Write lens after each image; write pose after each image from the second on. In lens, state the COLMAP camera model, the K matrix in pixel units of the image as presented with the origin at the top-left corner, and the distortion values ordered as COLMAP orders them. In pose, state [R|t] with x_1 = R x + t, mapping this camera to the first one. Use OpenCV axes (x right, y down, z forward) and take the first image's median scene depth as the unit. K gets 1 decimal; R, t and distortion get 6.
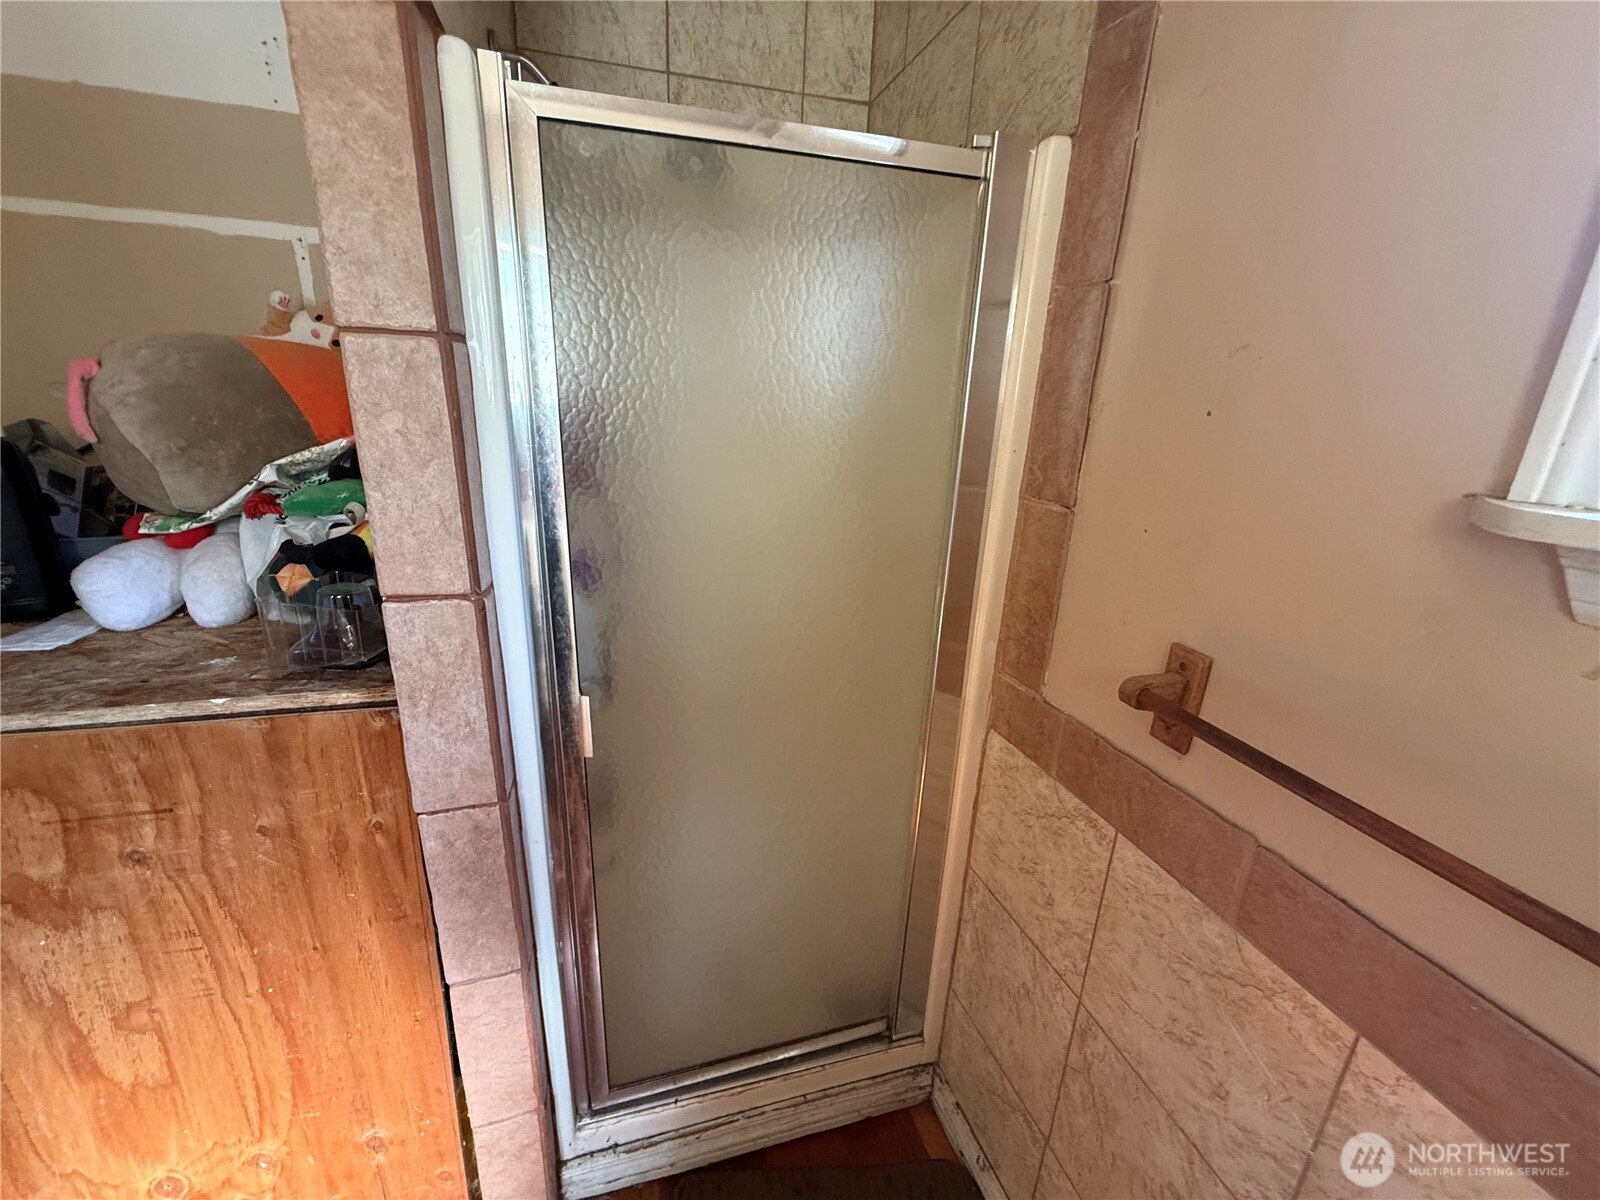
lens RADIAL K [[638.9, 0, 792.6], [0, 638.9, 600.2], [0, 0, 1]] dist [0.001910, -0.000087]
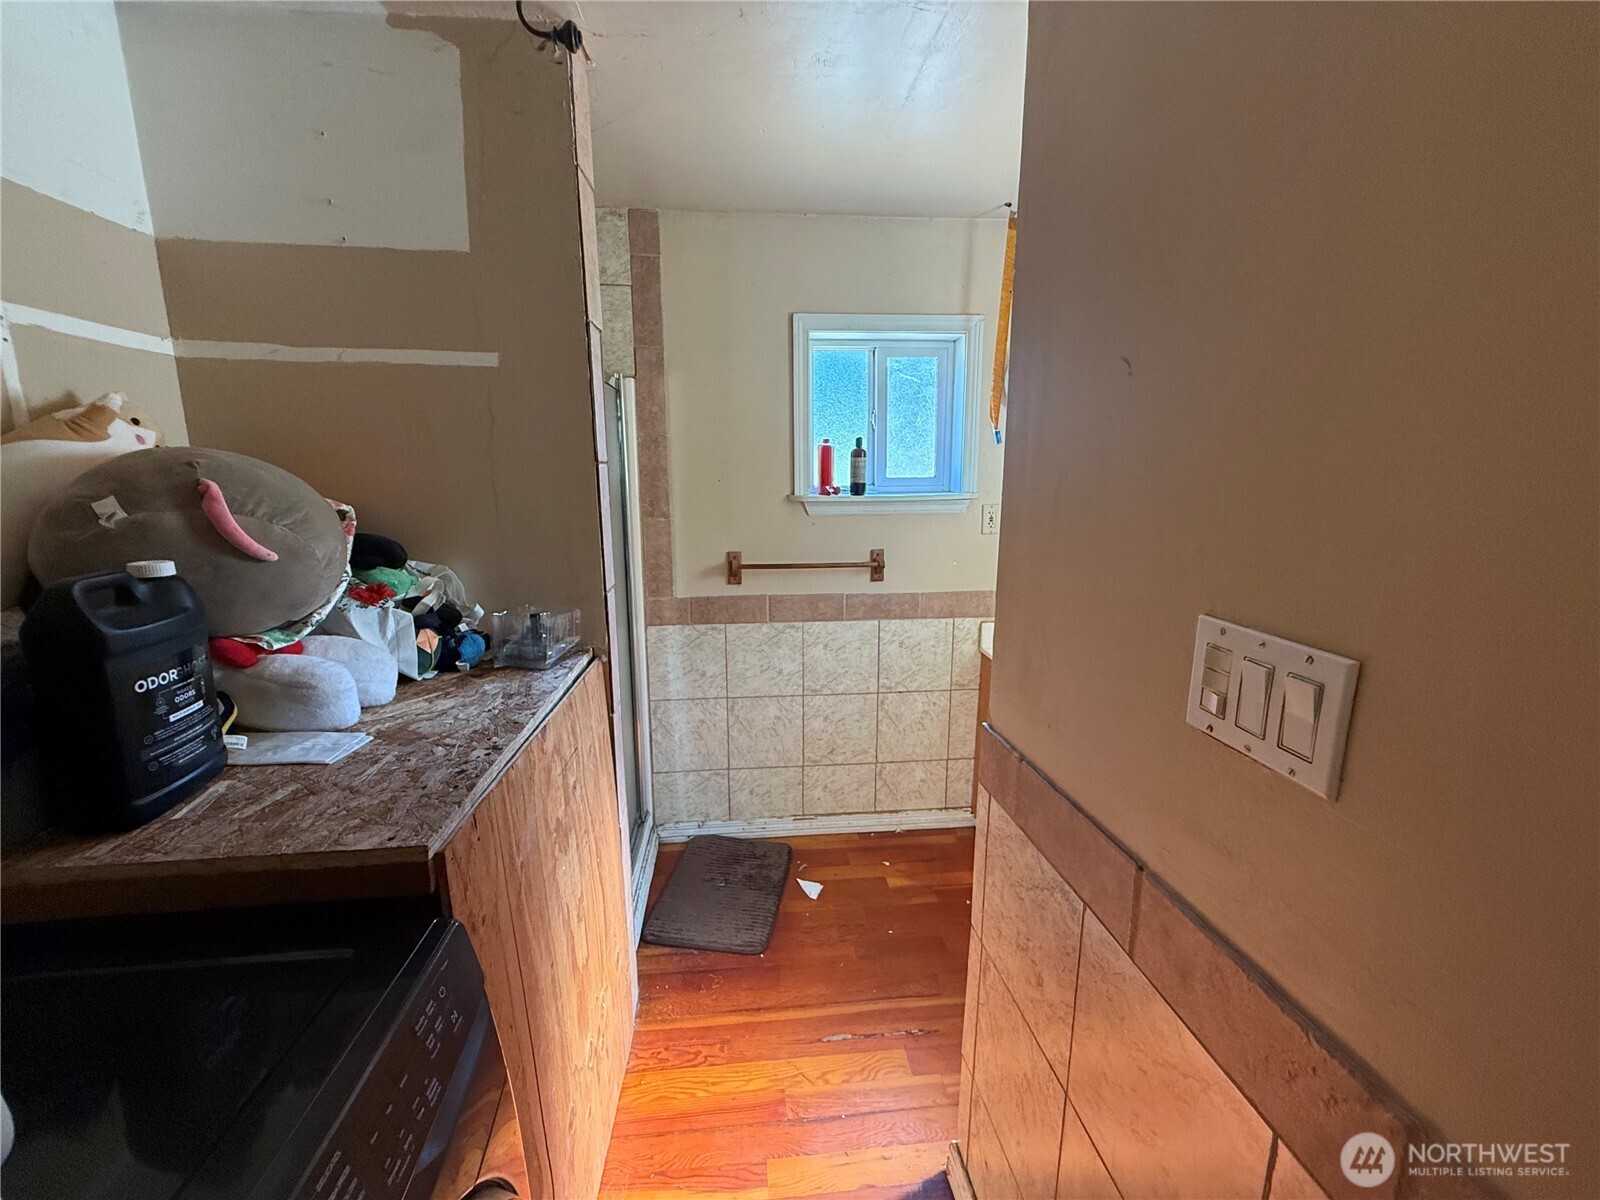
lens RADIAL K [[638.9, 0, 792.6], [0, 638.9, 600.2], [0, 0, 1]] dist [0.001910, -0.000087]
pose [[0.190382, -0.228800, 0.954675, -2.194889], [0.303015, 0.938674, 0.164538, -0.117975], [-0.933776, 0.257955, 0.248037, -0.009622]]
